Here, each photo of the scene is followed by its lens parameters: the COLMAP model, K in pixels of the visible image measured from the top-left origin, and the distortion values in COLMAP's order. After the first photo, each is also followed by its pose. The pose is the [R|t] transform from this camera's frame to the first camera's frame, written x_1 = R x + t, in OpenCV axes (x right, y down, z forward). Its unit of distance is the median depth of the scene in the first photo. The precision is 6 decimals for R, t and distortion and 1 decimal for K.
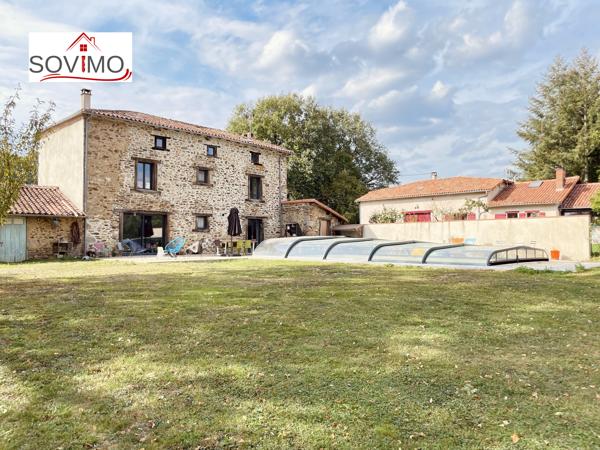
lens RADIAL K [[445.6, 0, 300.0], [0, 445.6, 225.0], [0, 0, 1]] dist [0.071694, -0.143486]
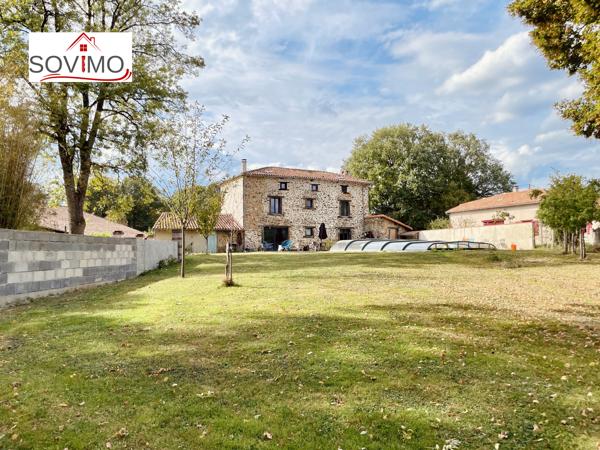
lens RADIAL K [[445.6, 0, 300.0], [0, 445.6, 225.0], [0, 0, 1]] dist [0.071694, -0.143486]
pose [[0.946002, -0.025428, -0.323162, 0.276180], [0.017582, 0.999476, -0.027175, 0.012848], [0.323683, 0.020026, 0.945953, -0.551013]]
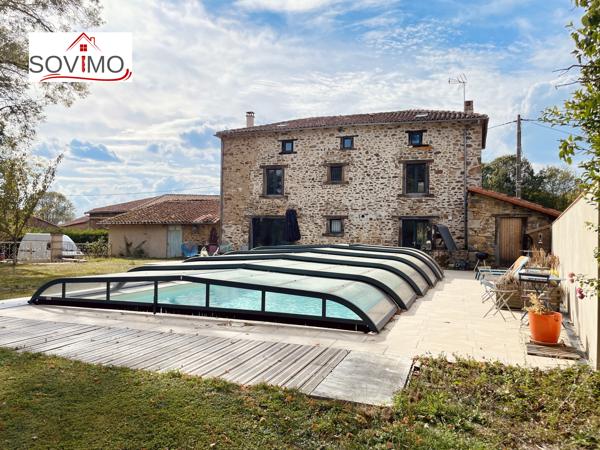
lens RADIAL K [[445.6, 0, 300.0], [0, 445.6, 225.0], [0, 0, 1]] dist [0.071694, -0.143486]
pose [[0.426149, -0.017233, -0.904489, 0.554213], [0.010864, 0.999844, -0.013932, 0.004297], [0.904588, -0.003890, 0.426270, 0.563641]]
